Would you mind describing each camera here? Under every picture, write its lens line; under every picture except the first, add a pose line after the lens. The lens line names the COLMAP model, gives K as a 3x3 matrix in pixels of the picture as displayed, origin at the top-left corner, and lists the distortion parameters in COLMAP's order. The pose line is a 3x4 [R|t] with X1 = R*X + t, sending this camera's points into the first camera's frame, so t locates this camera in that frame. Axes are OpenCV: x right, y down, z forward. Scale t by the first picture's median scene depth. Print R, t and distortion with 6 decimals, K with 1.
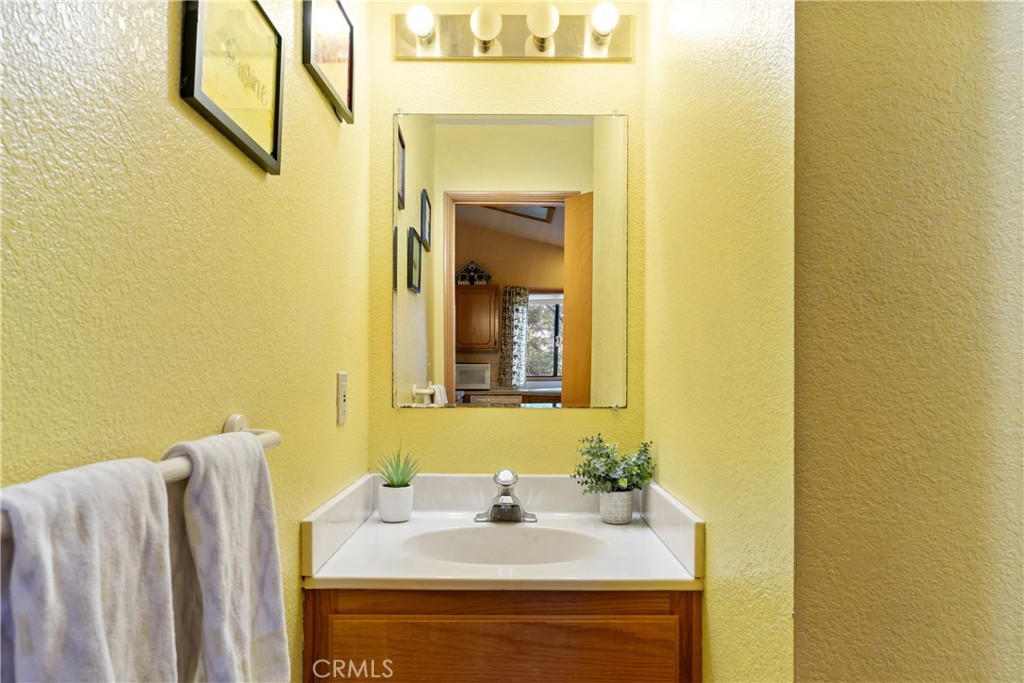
lens RADIAL K [[676.5, 0, 515.6], [0, 676.5, 347.2], [0, 0, 1]] dist [-0.003605, -0.000332]
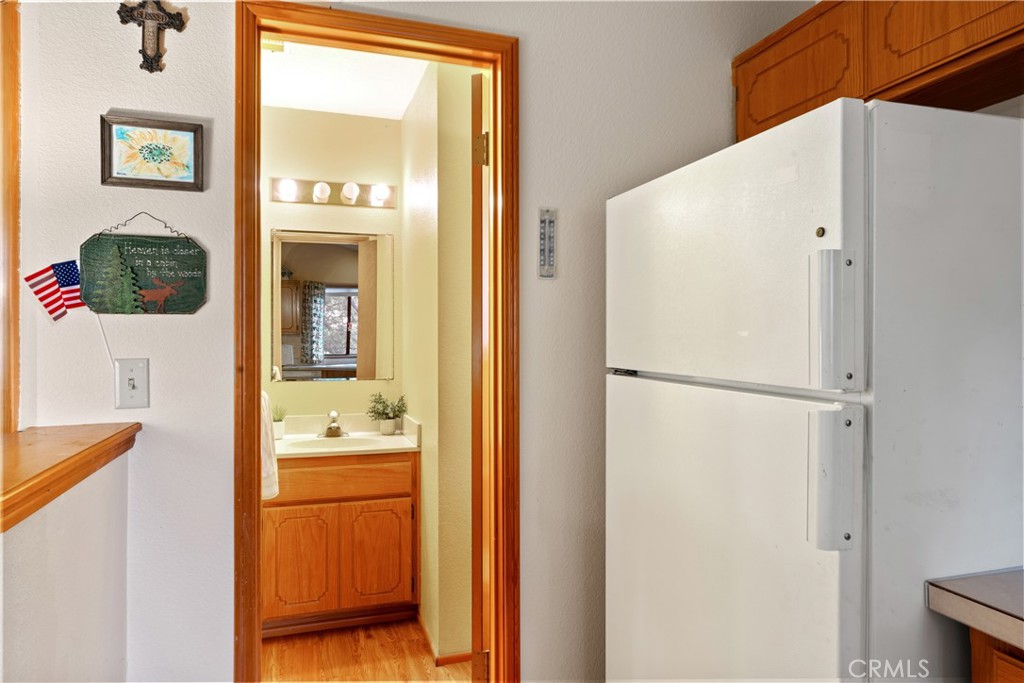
lens RADIAL K [[673.2, 0, 508.4], [0, 673.2, 345.3], [0, 0, 1]] dist [0.005506, -0.000657]
pose [[0.954661, -0.008491, 0.297575, -0.111130], [-0.003507, 0.999203, 0.039763, -0.097672], [-0.297675, -0.039004, 0.953870, -1.067312]]
